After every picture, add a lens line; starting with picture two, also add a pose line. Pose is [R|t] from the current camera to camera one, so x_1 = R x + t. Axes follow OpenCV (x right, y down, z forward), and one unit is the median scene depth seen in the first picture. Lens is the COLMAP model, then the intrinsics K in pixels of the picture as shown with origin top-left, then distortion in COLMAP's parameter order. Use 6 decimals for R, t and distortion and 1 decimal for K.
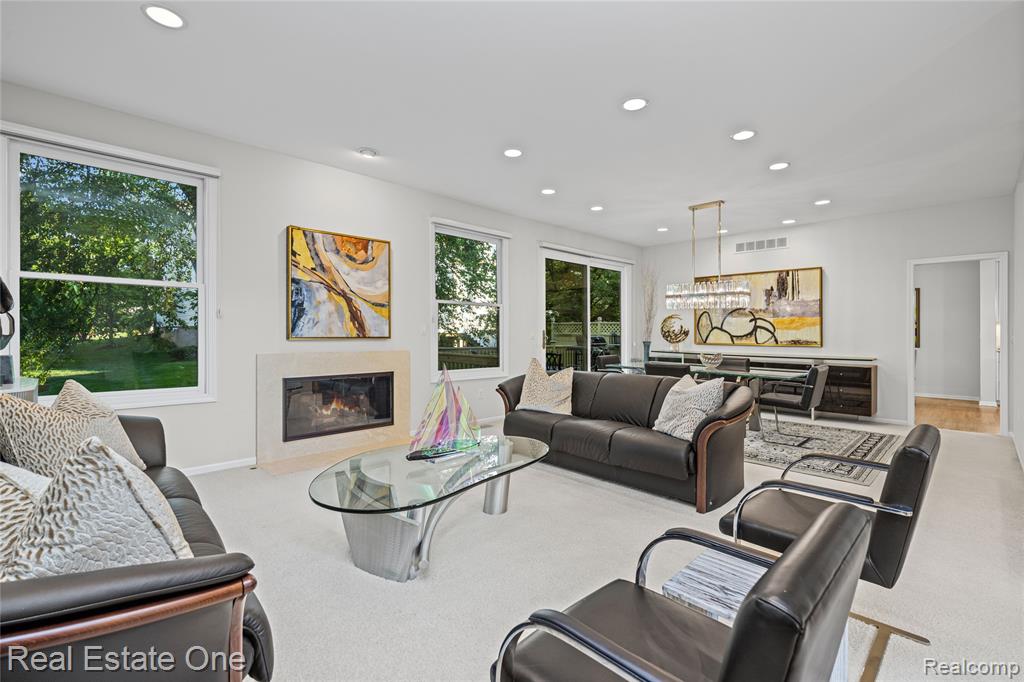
lens RADIAL K [[442.6, 0, 507.7], [0, 442.6, 333.2], [0, 0, 1]] dist [-0.013750, 0.000396]
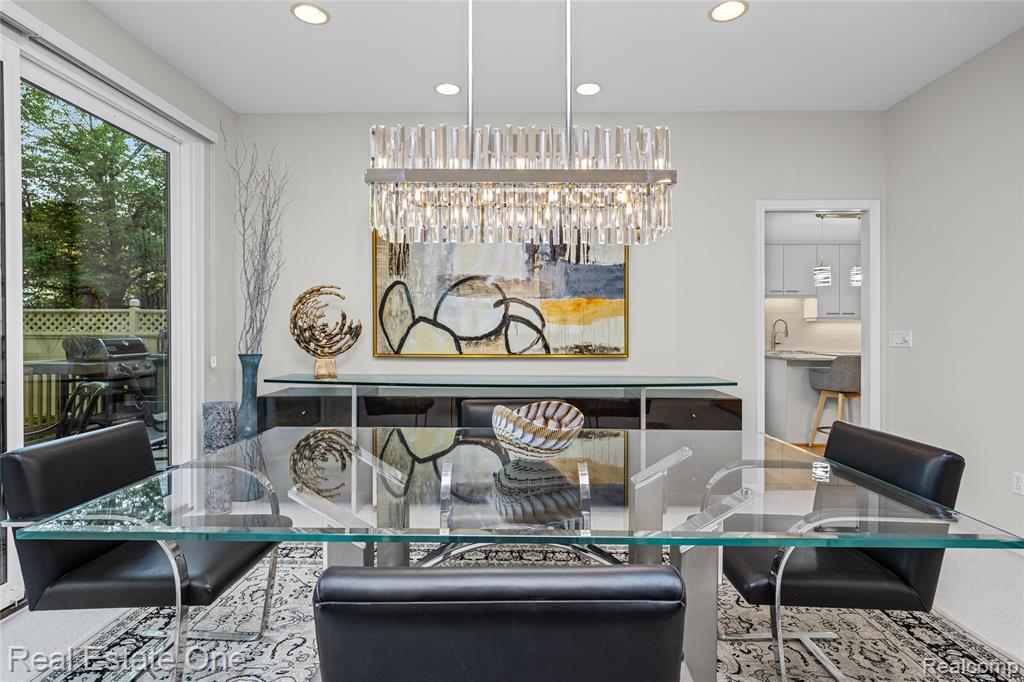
lens RADIAL K [[495.3, 0, 515.1], [0, 495.3, 332.7], [0, 0, 1]] dist [0.019862, 0.000407]
pose [[0.703735, -0.001089, 0.710462, 0.243551], [0.002570, 0.999996, -0.001013, 0.002451], [-0.710458, 0.002539, 0.703735, 0.766110]]
